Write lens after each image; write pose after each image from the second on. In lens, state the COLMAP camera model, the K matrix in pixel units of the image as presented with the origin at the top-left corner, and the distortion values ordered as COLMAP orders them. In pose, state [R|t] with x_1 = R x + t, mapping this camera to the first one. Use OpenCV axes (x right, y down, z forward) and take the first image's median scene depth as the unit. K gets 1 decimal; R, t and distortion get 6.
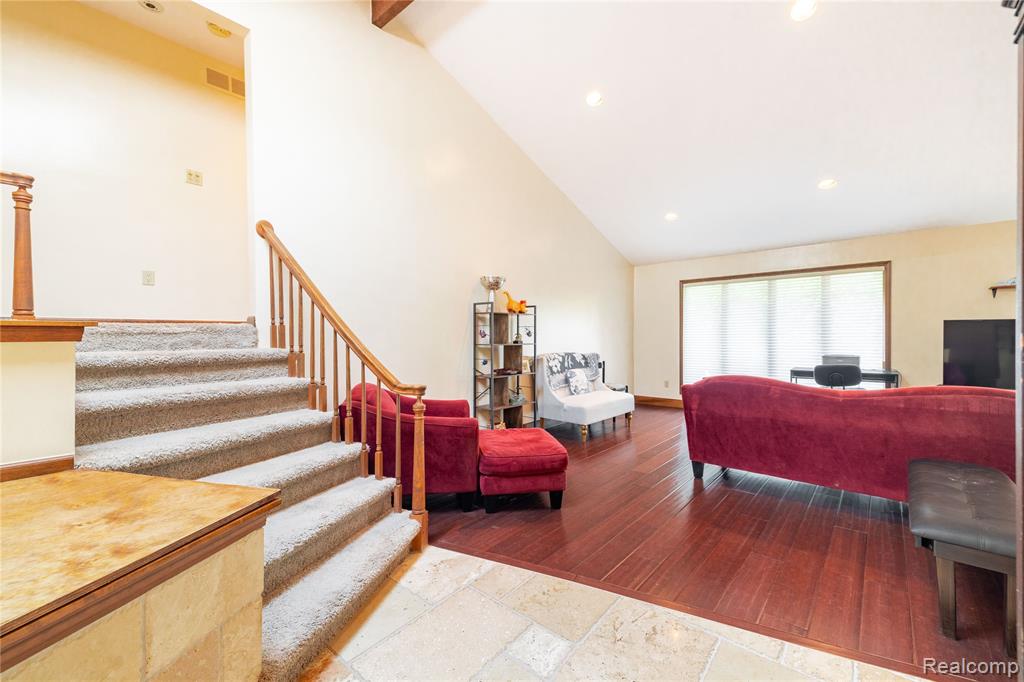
lens RADIAL K [[415.1, 0, 512.6], [0, 415.1, 337.7], [0, 0, 1]] dist [0.055180, -0.020881]
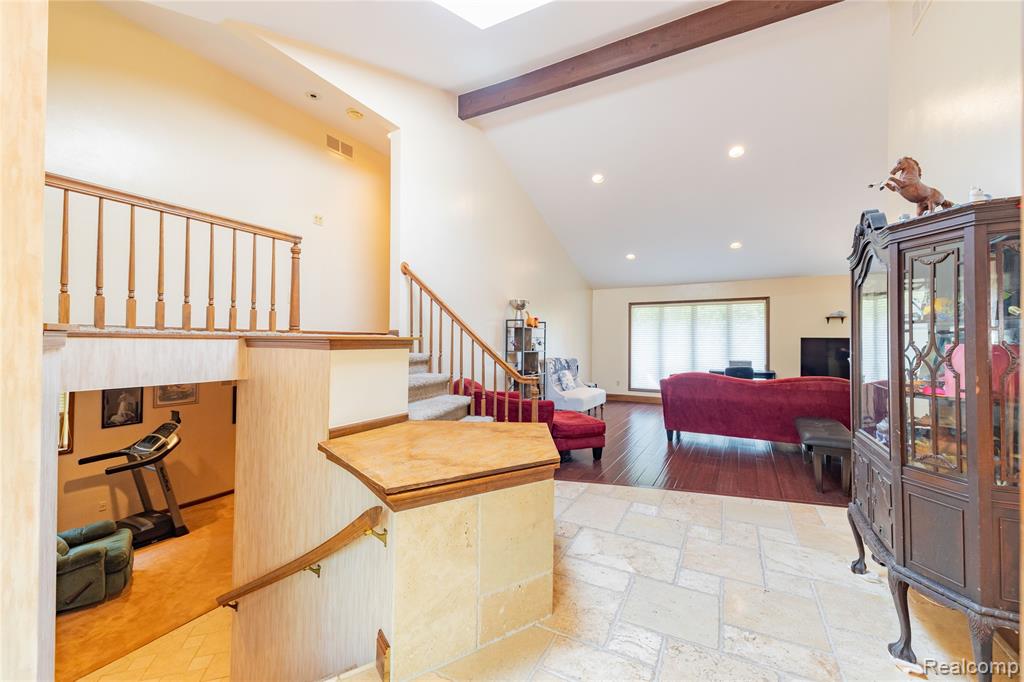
lens RADIAL K [[415.1, 0, 512.6], [0, 415.1, 337.7], [0, 0, 1]] dist [0.055180, -0.020881]
pose [[0.977037, 0.013719, 0.212627, -0.434482], [-0.010327, 0.999801, -0.017056, -0.005253], [-0.212819, 0.014468, 0.976985, -0.349940]]
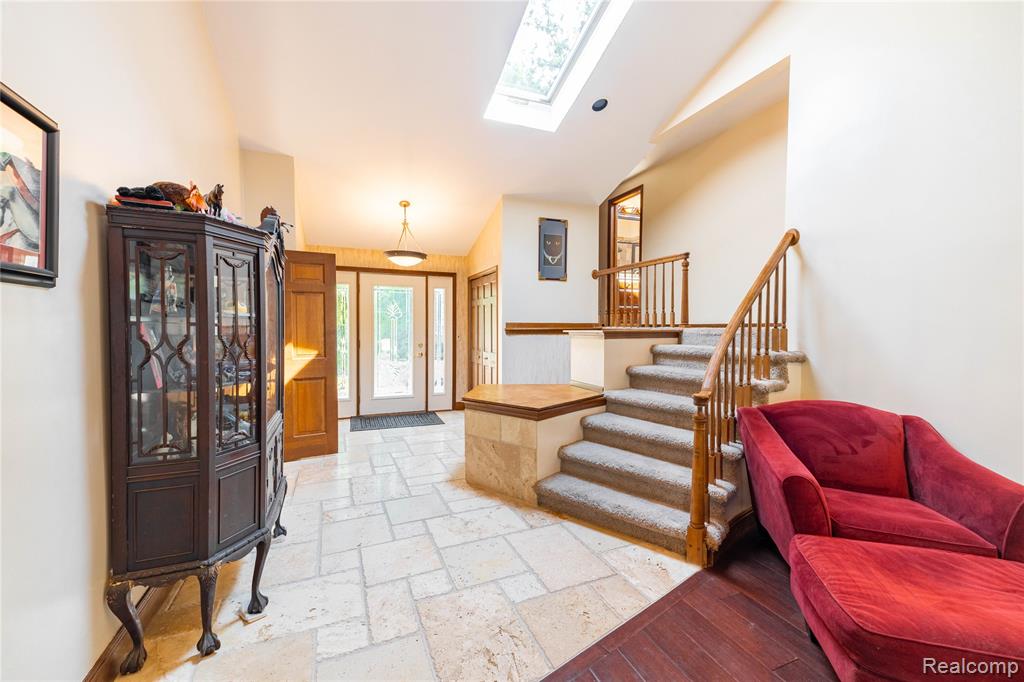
lens RADIAL K [[415.1, 0, 512.6], [0, 415.1, 337.7], [0, 0, 1]] dist [0.055180, -0.020881]
pose [[-0.449212, 0.024258, -0.893096, 0.553343], [-0.004444, 0.999558, 0.029386, -0.028293], [0.893414, 0.017170, -0.448906, 0.705541]]
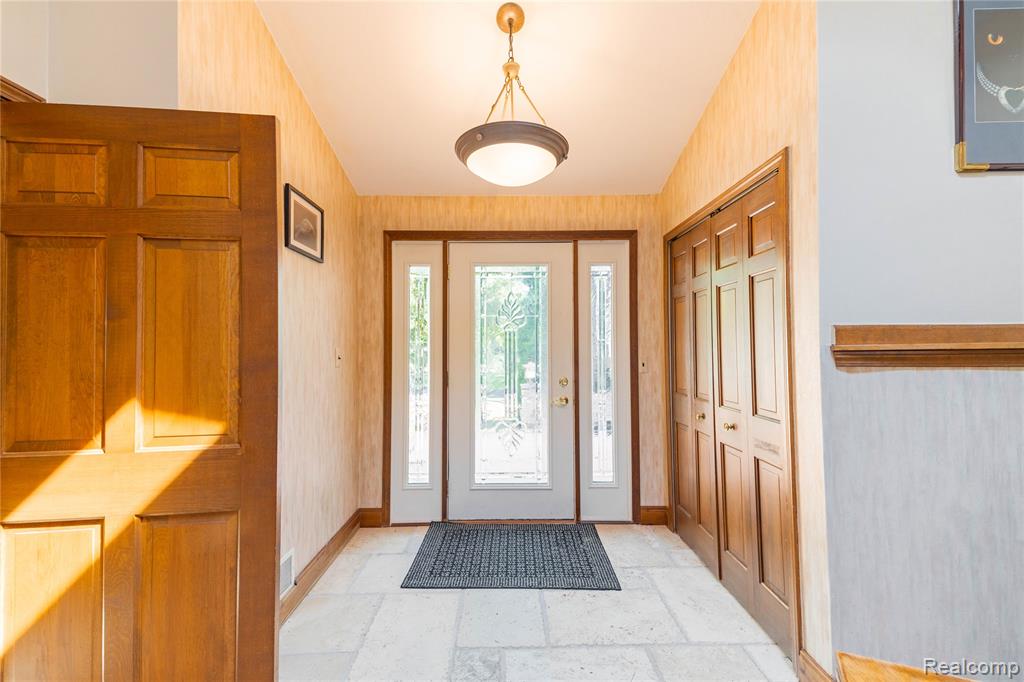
lens RADIAL K [[415.1, 0, 512.6], [0, 415.1, 337.7], [0, 0, 1]] dist [0.055180, -0.020881]
pose [[-0.749405, -0.004817, -0.662094, -0.189938], [0.007004, 0.999860, -0.015203, -0.022241], [0.662075, -0.016030, -0.749266, 0.147239]]
